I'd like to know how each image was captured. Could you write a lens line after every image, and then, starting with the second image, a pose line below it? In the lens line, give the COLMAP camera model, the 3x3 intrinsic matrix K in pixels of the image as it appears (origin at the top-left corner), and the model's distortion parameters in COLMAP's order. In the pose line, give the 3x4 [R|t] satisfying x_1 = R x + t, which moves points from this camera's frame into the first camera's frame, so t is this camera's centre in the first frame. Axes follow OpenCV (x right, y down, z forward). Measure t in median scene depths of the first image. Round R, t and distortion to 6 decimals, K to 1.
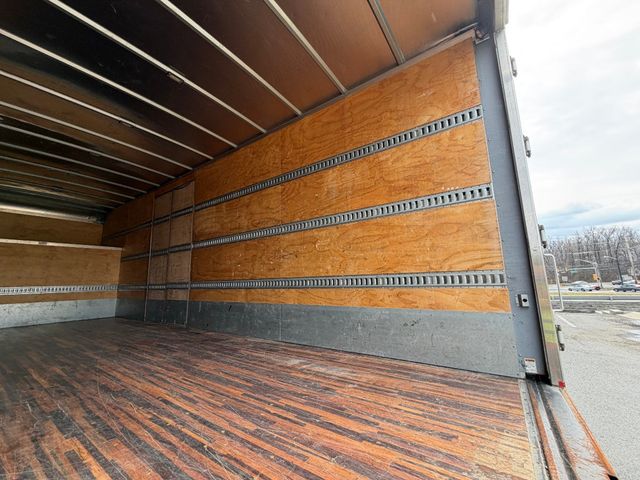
lens RADIAL K [[253.1, 0, 320.0], [0, 253.1, 240.0], [0, 0, 1]] dist [0.000545, 0.000051]
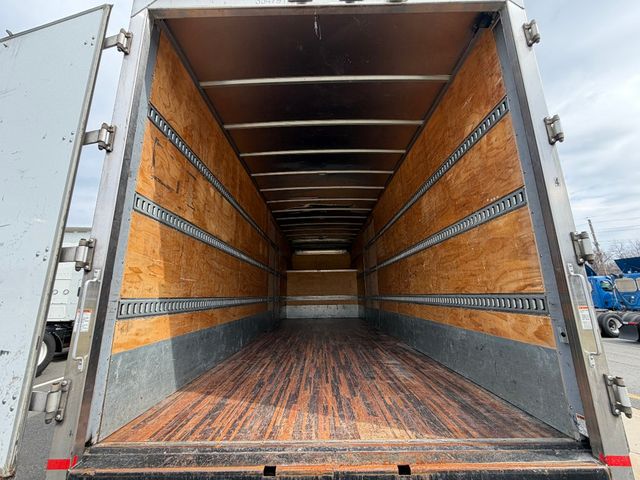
lens RADIAL K [[253.1, 0, 320.0], [0, 253.1, 240.0], [0, 0, 1]] dist [0.000545, 0.000051]
pose [[0.576419, -0.158884, -0.801559, 0.841161], [0.132523, 0.986106, -0.100164, -0.052485], [0.806337, -0.048488, 0.589466, -0.026339]]
